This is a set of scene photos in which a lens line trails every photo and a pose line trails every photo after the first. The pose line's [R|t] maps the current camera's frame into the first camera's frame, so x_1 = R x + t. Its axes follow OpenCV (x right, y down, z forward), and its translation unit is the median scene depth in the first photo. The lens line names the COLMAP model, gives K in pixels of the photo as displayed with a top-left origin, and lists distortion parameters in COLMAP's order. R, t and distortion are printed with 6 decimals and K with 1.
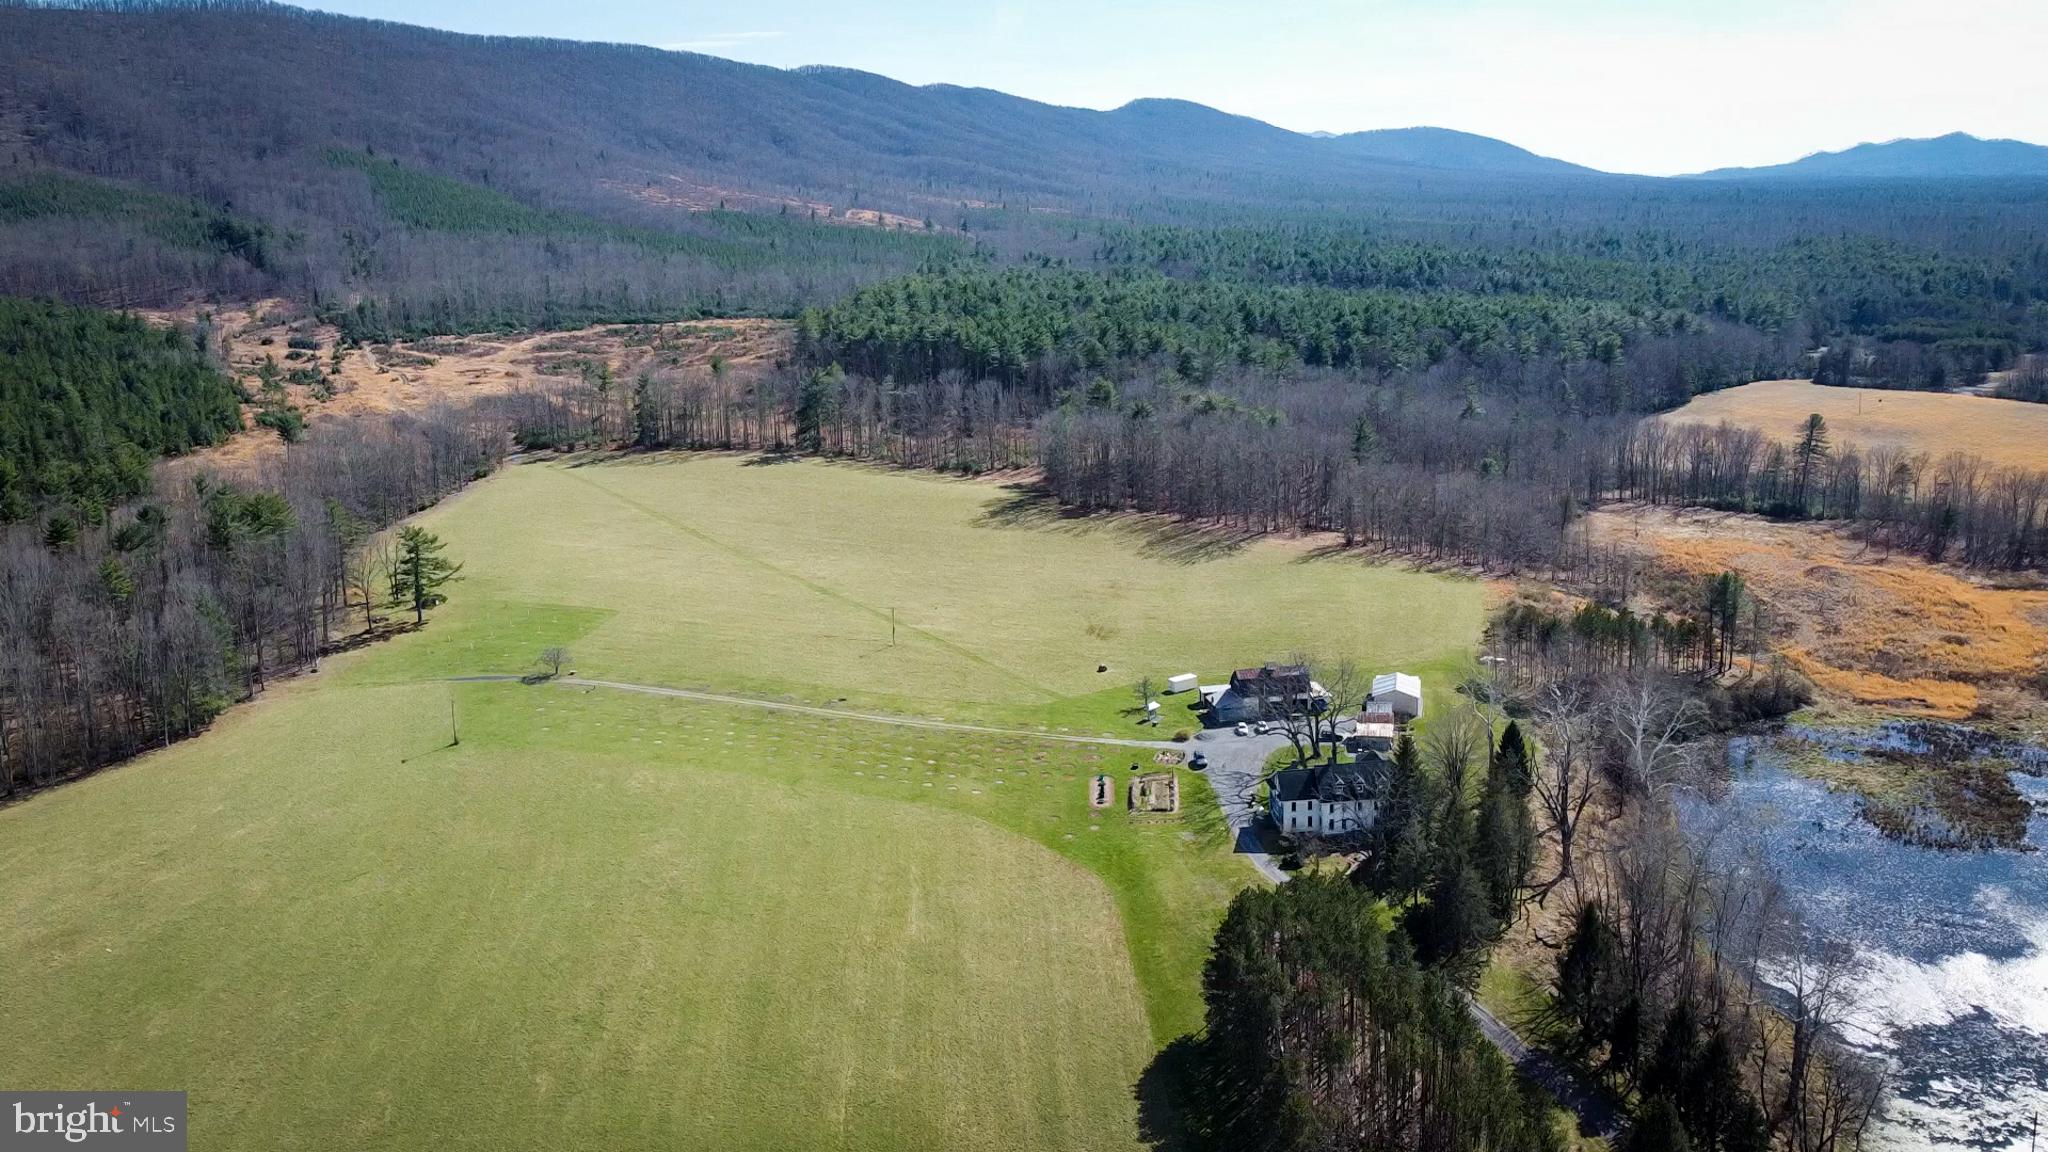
lens RADIAL K [[1652.1, 0, 1020.1], [0, 1652.1, 583.7], [0, 0, 1]] dist [0.007216, -0.011309]
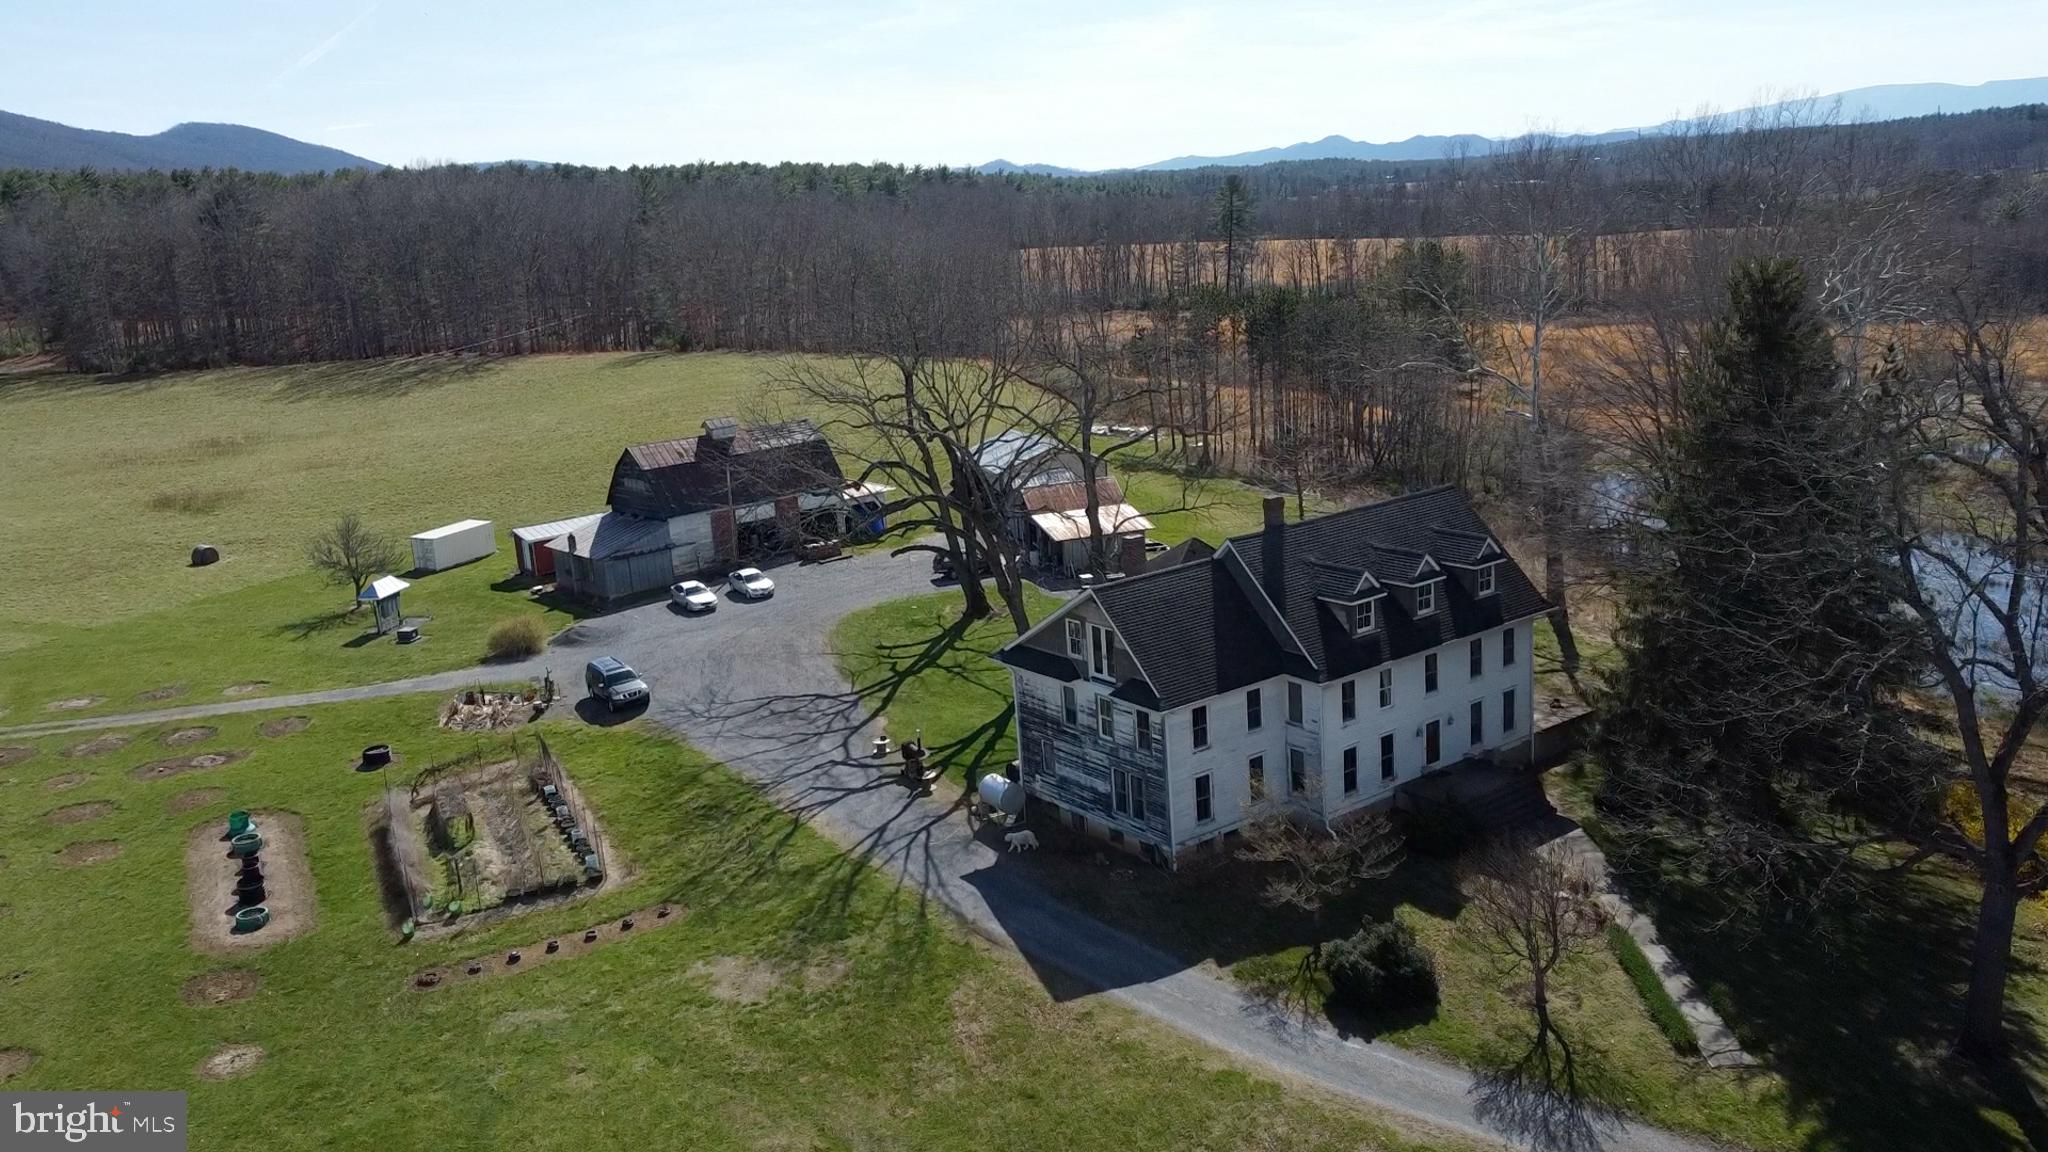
lens RADIAL K [[1652.1, 0, 1041.9], [0, 1652.1, 576.5], [0, 0, 1]] dist [0.007216, -0.011309]
pose [[0.861370, -0.142610, 0.487550, 0.023536], [0.158302, 0.987349, 0.009125, 0.061786], [-0.482683, 0.069320, 0.873047, 0.459233]]
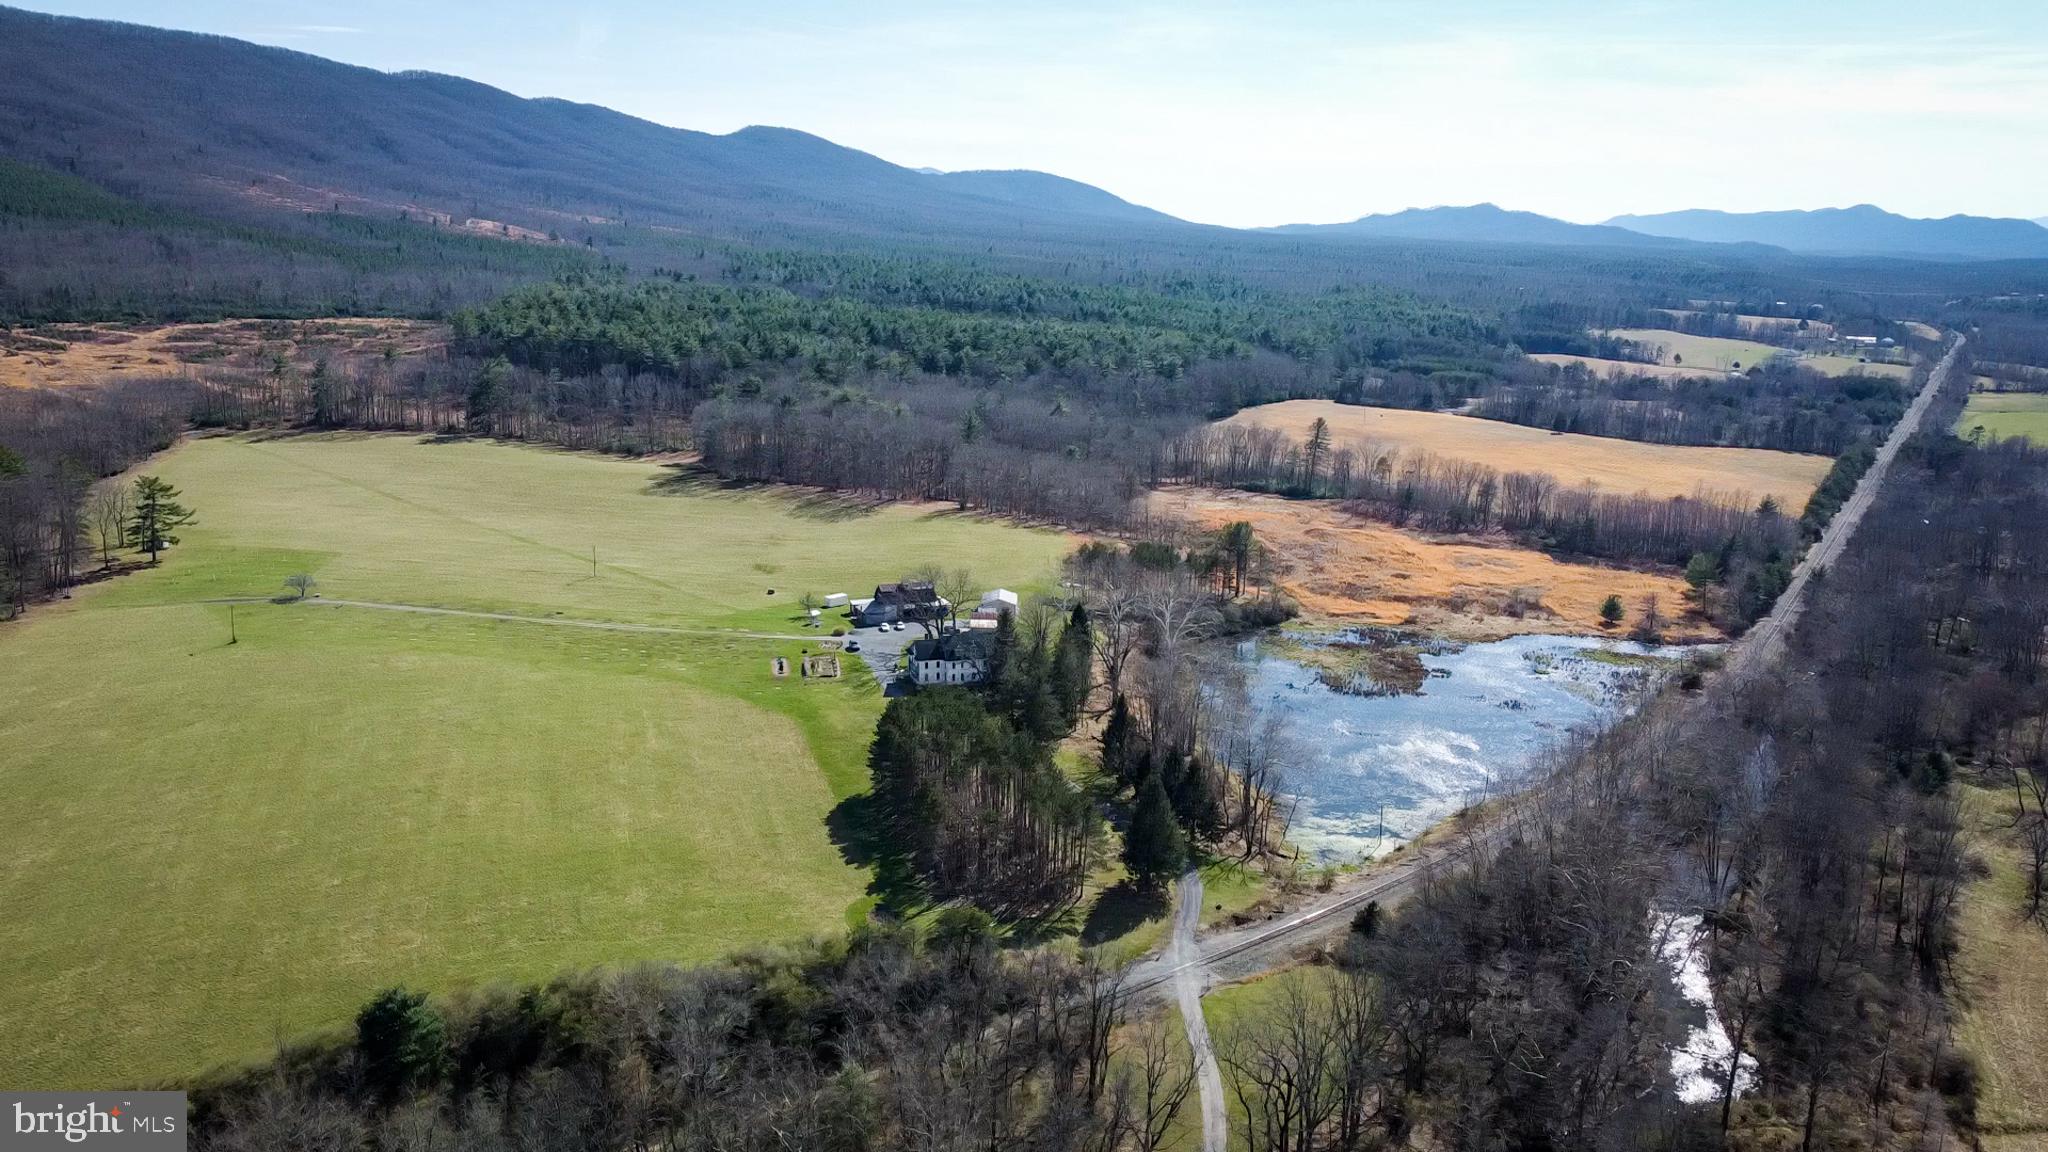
lens RADIAL K [[1652.1, 0, 1039.7], [0, 1652.1, 559.0], [0, 0, 1]] dist [0.007216, -0.011309]
pose [[0.969754, 0.002492, 0.244070, -0.044417], [0.005167, 0.999514, -0.030734, 0.050413], [-0.244028, 0.031065, 0.969270, -0.202972]]
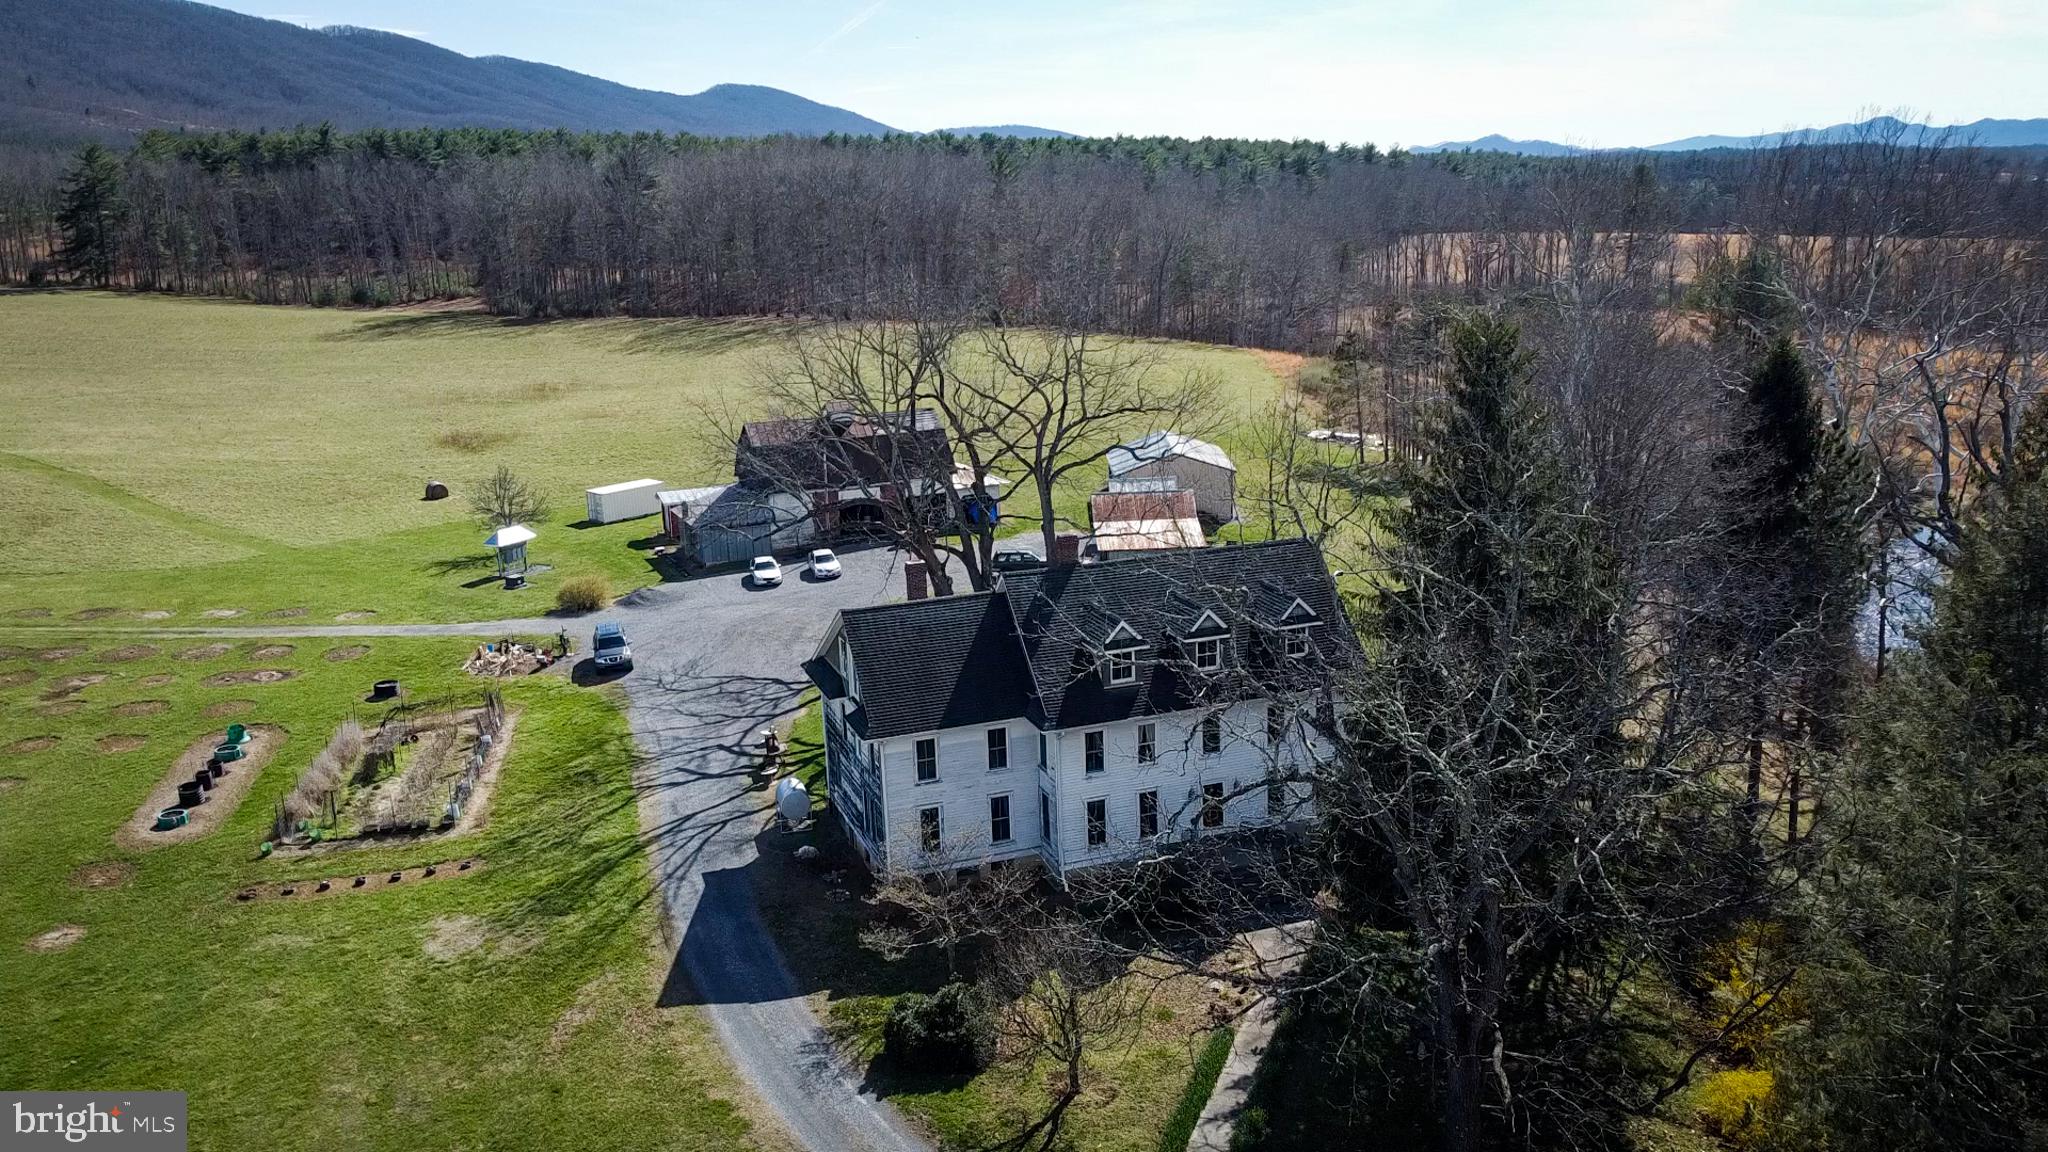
lens RADIAL K [[1652.1, 0, 1020.2], [0, 1652.1, 595.9], [0, 0, 1]] dist [0.007216, -0.011309]
pose [[0.972285, -0.062068, 0.225408, 0.072958], [0.062495, 0.998031, 0.005250, 0.063551], [-0.225290, 0.008982, 0.974250, 0.440574]]
